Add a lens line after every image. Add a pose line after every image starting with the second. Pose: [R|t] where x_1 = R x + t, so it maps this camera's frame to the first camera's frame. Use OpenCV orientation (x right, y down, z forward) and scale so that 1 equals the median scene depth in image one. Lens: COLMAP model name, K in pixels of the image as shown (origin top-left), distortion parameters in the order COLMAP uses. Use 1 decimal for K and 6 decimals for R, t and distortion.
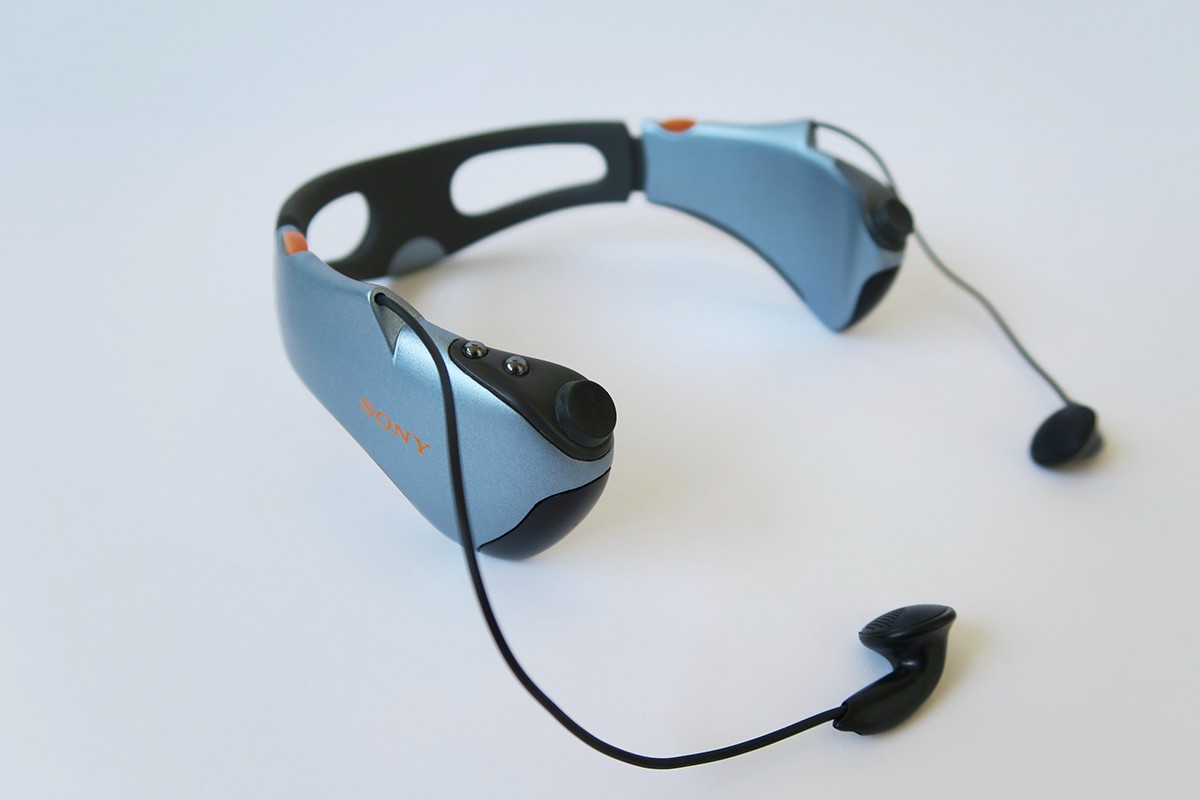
lens RADIAL K [[769.0, 0, 600.0], [0, 769.0, 400.0], [0, 0, 1]] dist [0.000947, 0.000164]
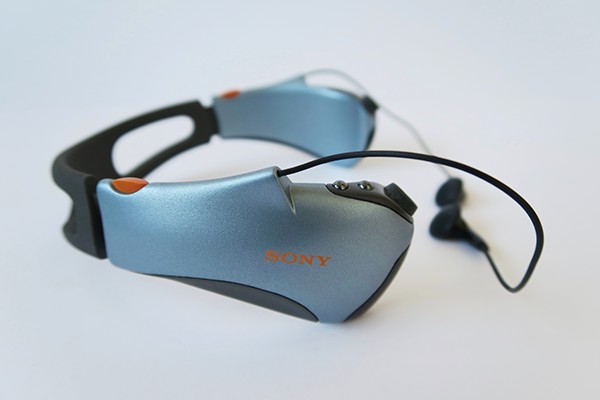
lens RADIAL K [[384.5, 0, 300.0], [0, 384.5, 200.0], [0, 0, 1]] dist [0.000947, 0.000164]
pose [[0.788035, -0.319658, 0.526137, -0.389785], [0.398524, 0.916276, -0.040211, -0.022554], [-0.469233, 0.241365, 0.849449, 0.224476]]
